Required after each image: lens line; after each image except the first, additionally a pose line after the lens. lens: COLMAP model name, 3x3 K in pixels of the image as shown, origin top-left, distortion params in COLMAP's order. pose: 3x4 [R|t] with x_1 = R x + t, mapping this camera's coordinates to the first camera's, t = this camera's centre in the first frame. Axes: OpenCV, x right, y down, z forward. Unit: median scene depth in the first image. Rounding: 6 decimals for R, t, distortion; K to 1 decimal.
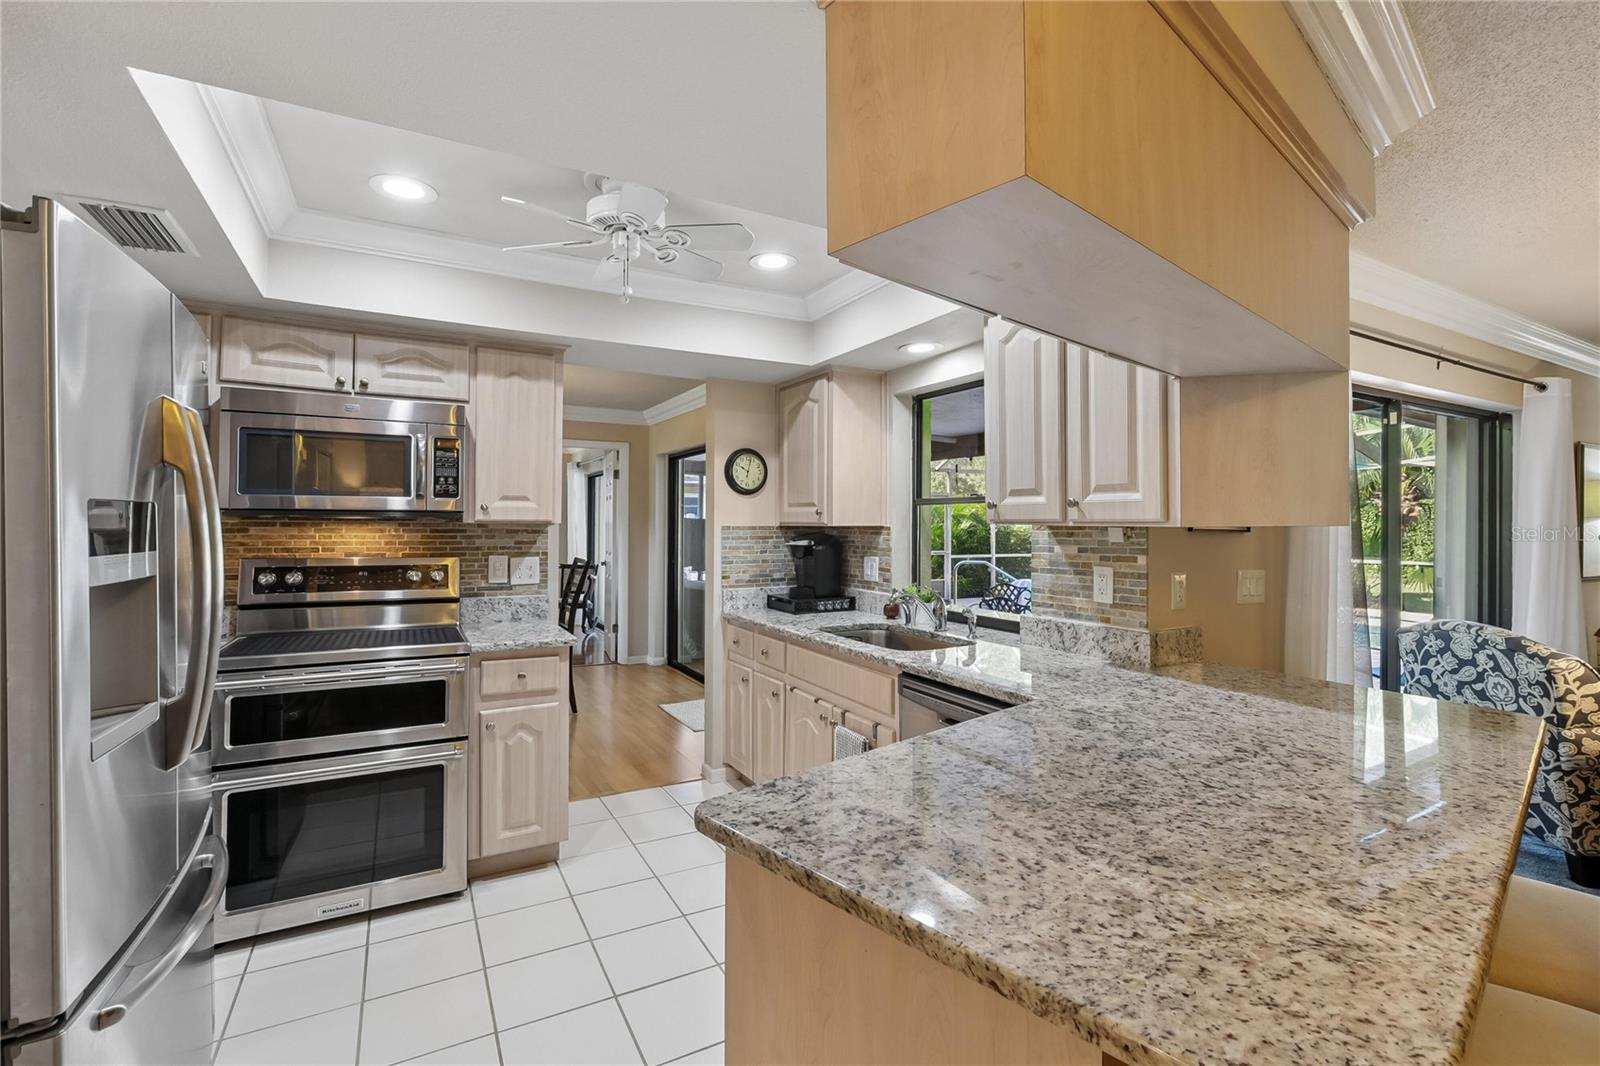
lens RADIAL K [[715.6, 0, 798.3], [0, 715.6, 512.6], [0, 0, 1]] dist [-0.010993, 0.000092]
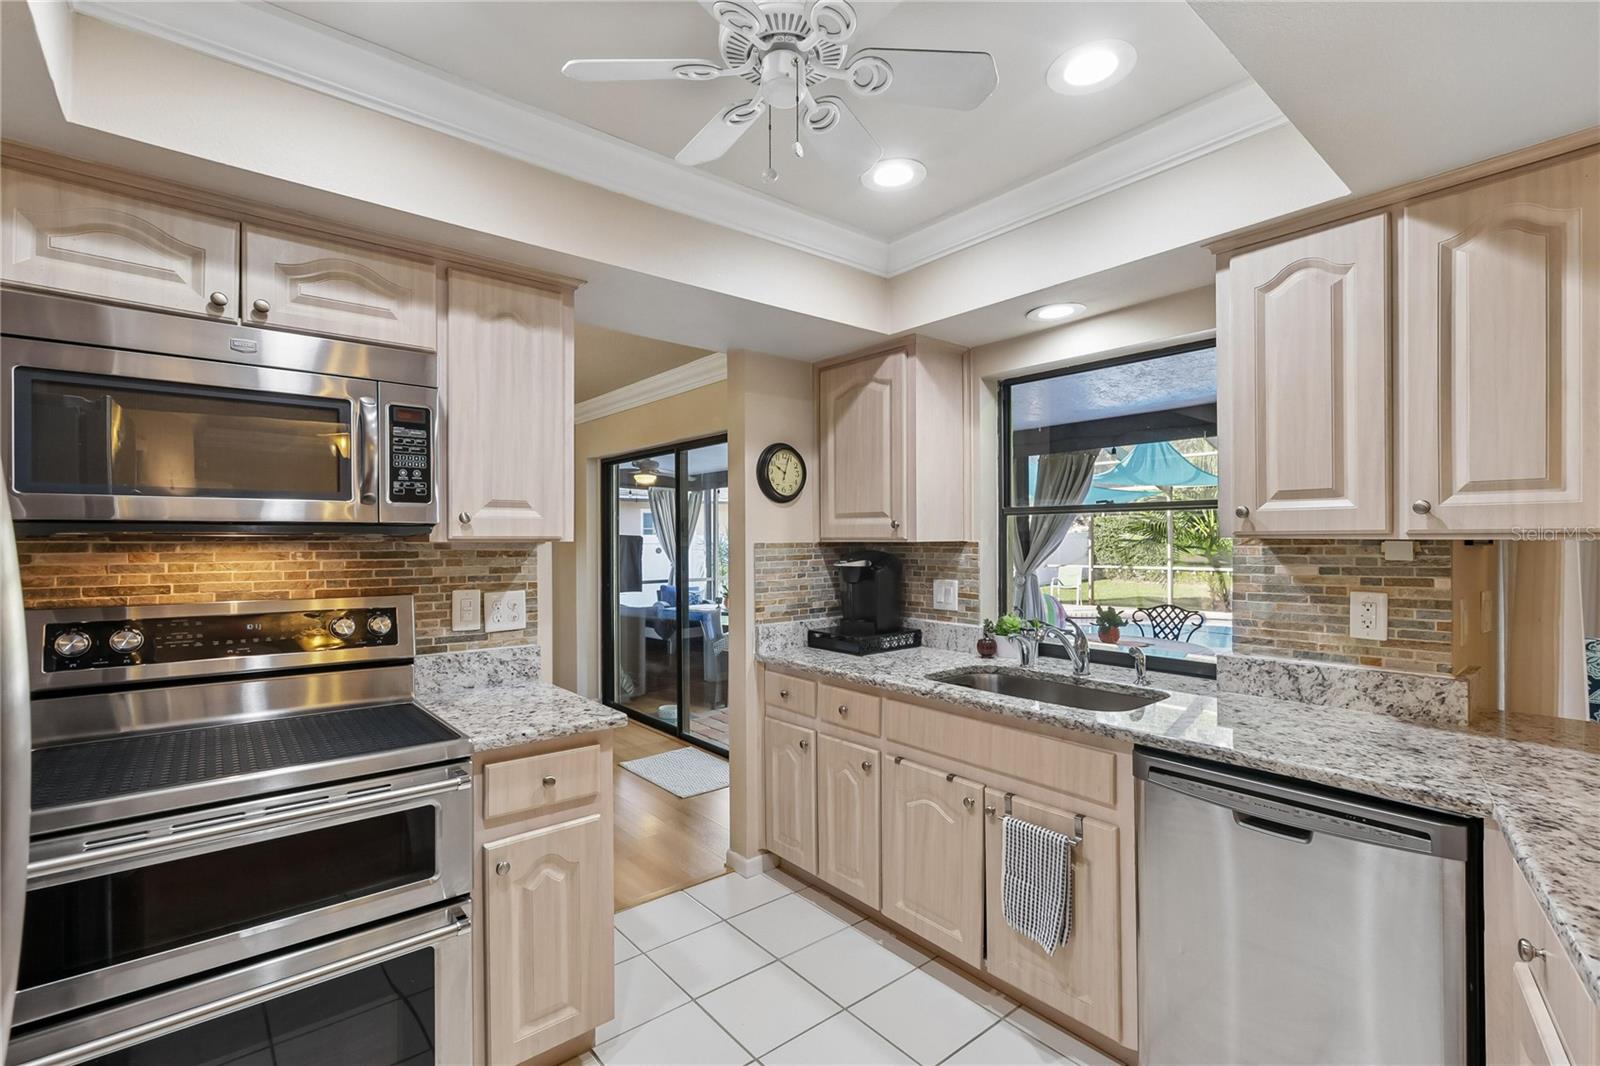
lens RADIAL K [[719.2, 0, 812.6], [0, 719.2, 535.8], [0, 0, 1]] dist [-0.002836, -0.000039]
pose [[0.981236, -0.007079, 0.192681, -0.248550], [0.004939, 0.999921, 0.011586, 0.002690], [-0.192748, -0.010417, 0.981193, 0.291609]]
